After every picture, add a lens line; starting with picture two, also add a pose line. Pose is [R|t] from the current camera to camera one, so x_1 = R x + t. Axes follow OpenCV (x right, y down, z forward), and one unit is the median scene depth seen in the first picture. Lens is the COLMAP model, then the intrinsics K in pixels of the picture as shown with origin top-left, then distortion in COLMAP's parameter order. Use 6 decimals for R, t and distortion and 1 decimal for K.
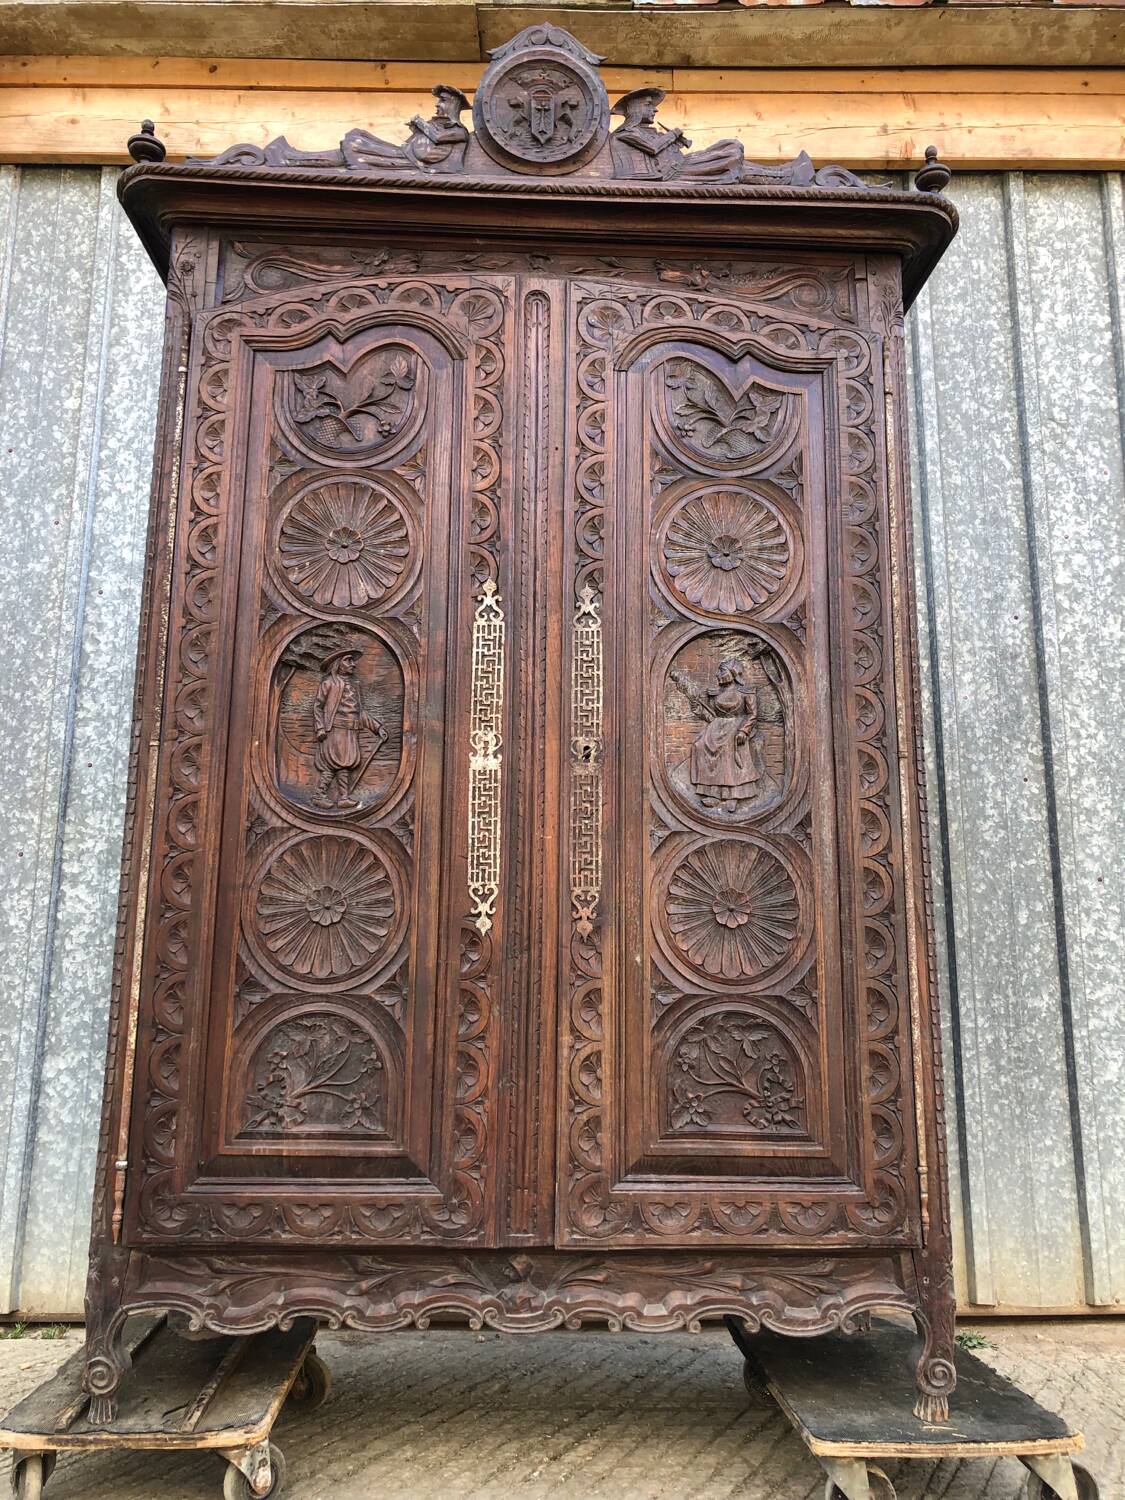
lens RADIAL K [[1235.4, 0, 550.3], [0, 1235.4, 736.7], [0, 0, 1]] dist [0.026824, -0.018842]
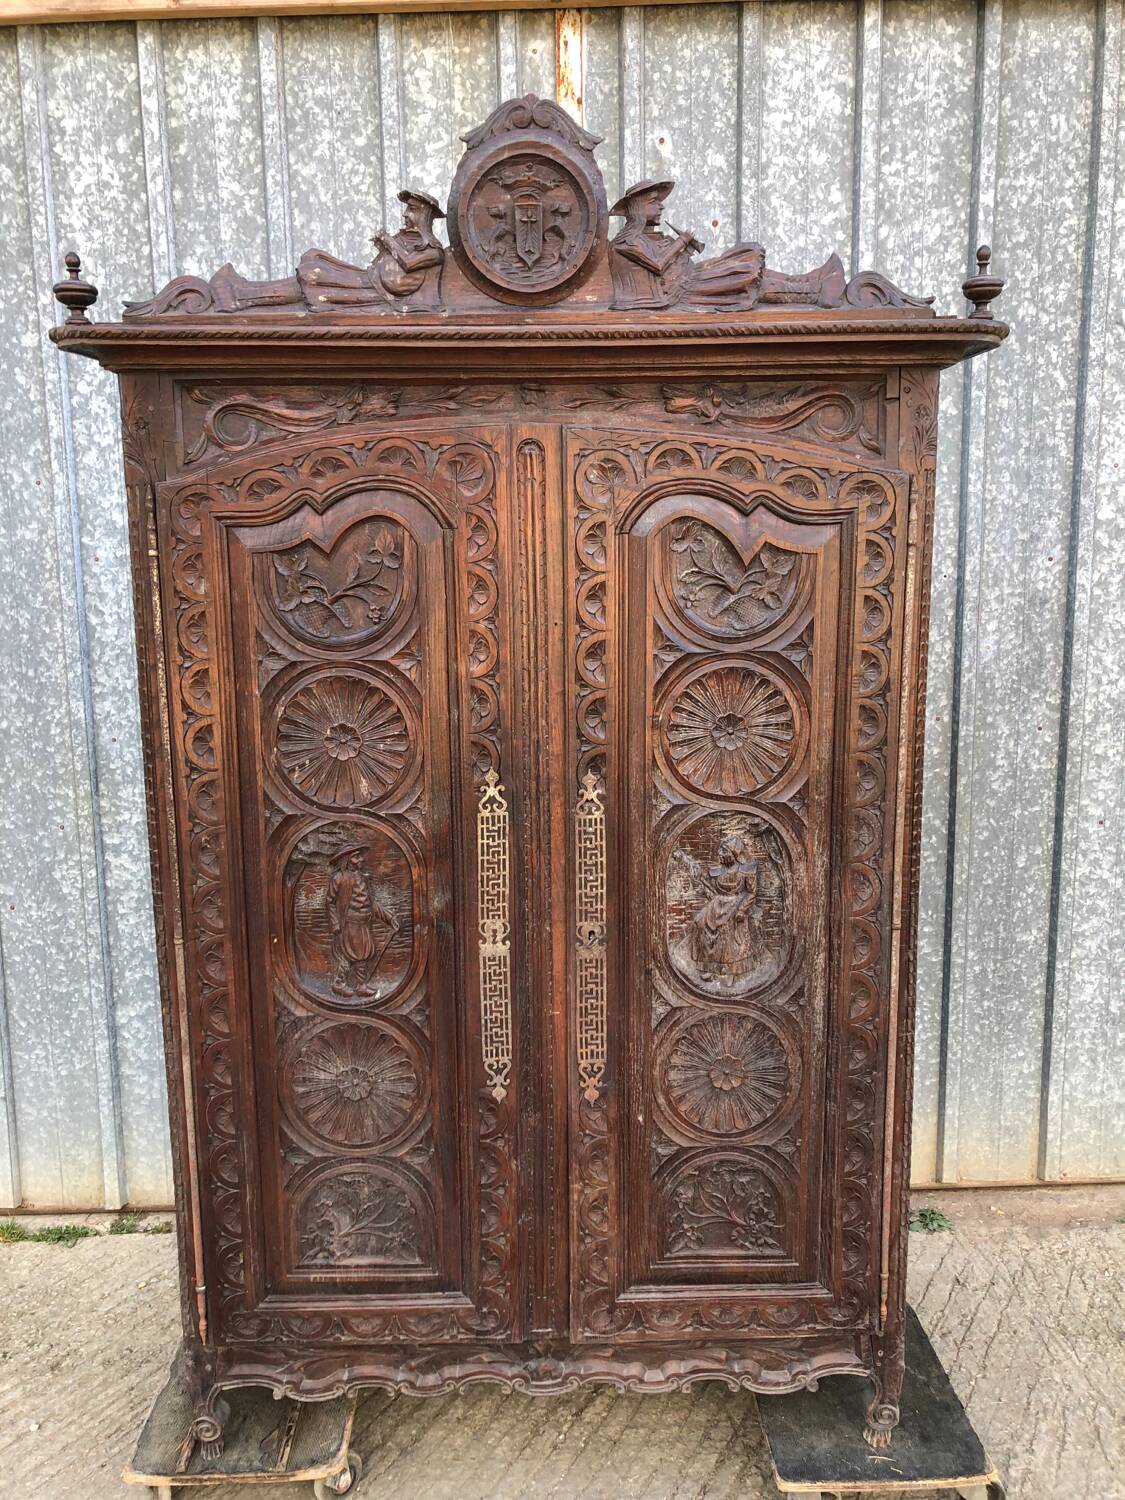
lens RADIAL K [[1235.4, 0, 569.3], [0, 1235.4, 747.9], [0, 0, 1]] dist [0.026824, -0.018842]
pose [[0.999636, -0.018177, -0.019931, 0.035053], [0.024141, 0.932524, 0.360301, -0.519952], [0.012037, -0.360651, 0.932623, 0.084562]]
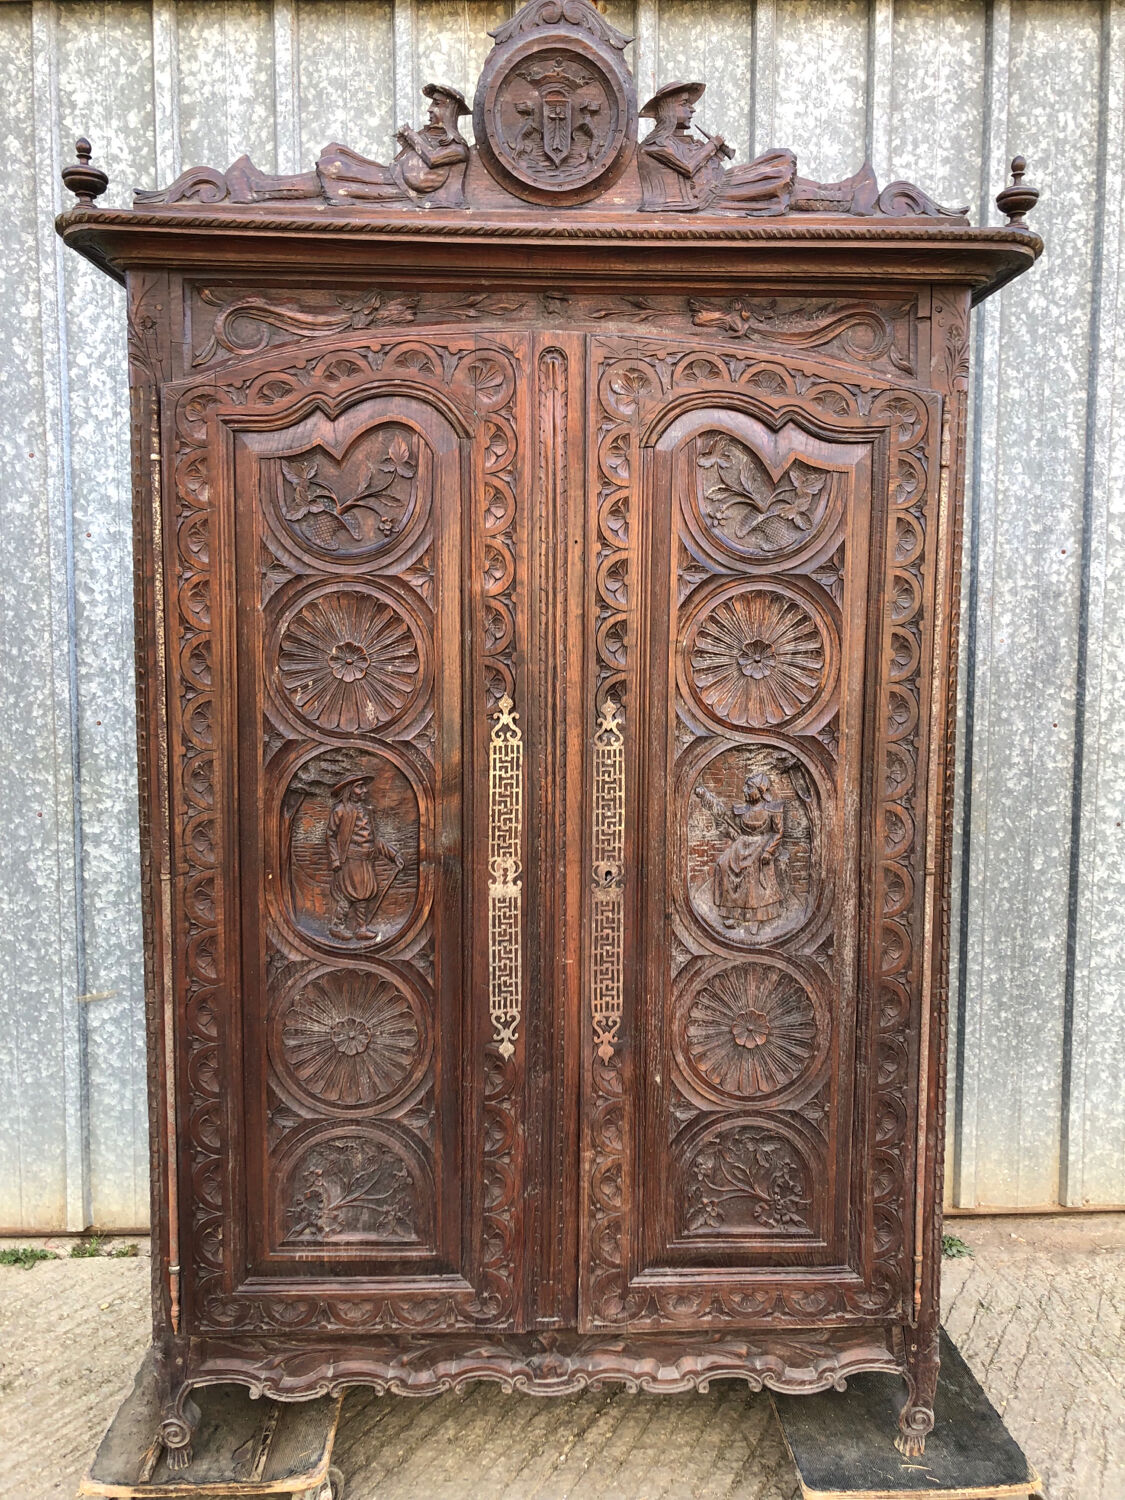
lens RADIAL K [[1235.4, 0, 577.1], [0, 1235.4, 750.7], [0, 0, 1]] dist [0.026824, -0.018842]
pose [[0.999975, -0.006086, 0.003600, 0.001954], [0.004801, 0.958121, 0.286325, -0.370018], [-0.005192, -0.286300, 0.958126, 0.090267]]
